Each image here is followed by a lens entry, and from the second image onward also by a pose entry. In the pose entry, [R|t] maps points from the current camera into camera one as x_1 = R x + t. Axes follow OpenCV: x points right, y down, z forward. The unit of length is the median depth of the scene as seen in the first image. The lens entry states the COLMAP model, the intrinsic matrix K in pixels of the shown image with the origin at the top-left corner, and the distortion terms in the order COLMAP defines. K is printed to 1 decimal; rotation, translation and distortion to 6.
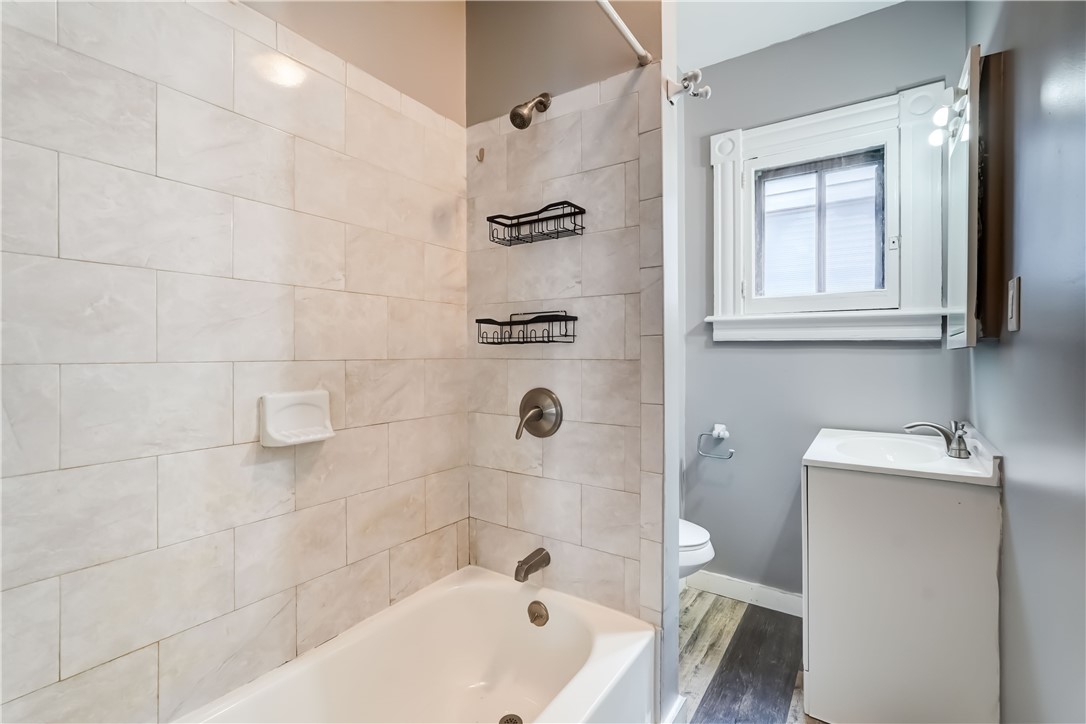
lens RADIAL K [[479.1, 0, 547.8], [0, 479.1, 349.5], [0, 0, 1]] dist [-0.000955, 0.010741]
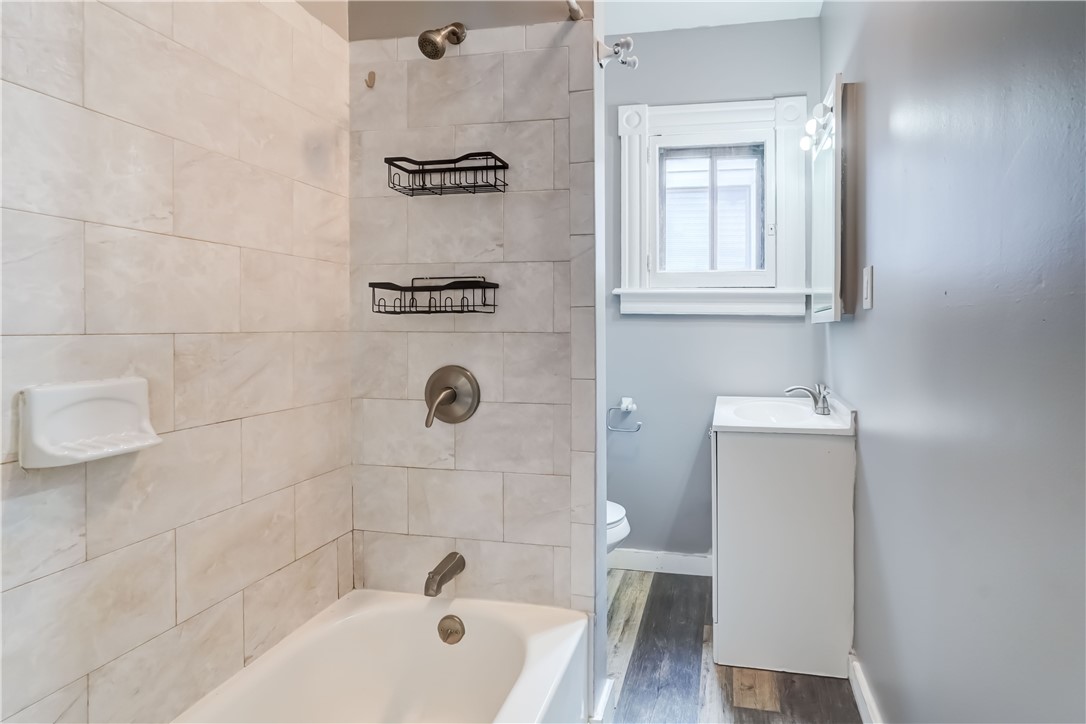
lens RADIAL K [[532.3, 0, 544.1], [0, 532.3, 322.2], [0, 0, 1]] dist [-0.000371, 0.010318]
pose [[0.912861, 0.007613, 0.408200, -0.261796], [-0.007300, 0.999971, -0.002324, 0.003827], [-0.408206, -0.000858, 0.912890, 0.065814]]
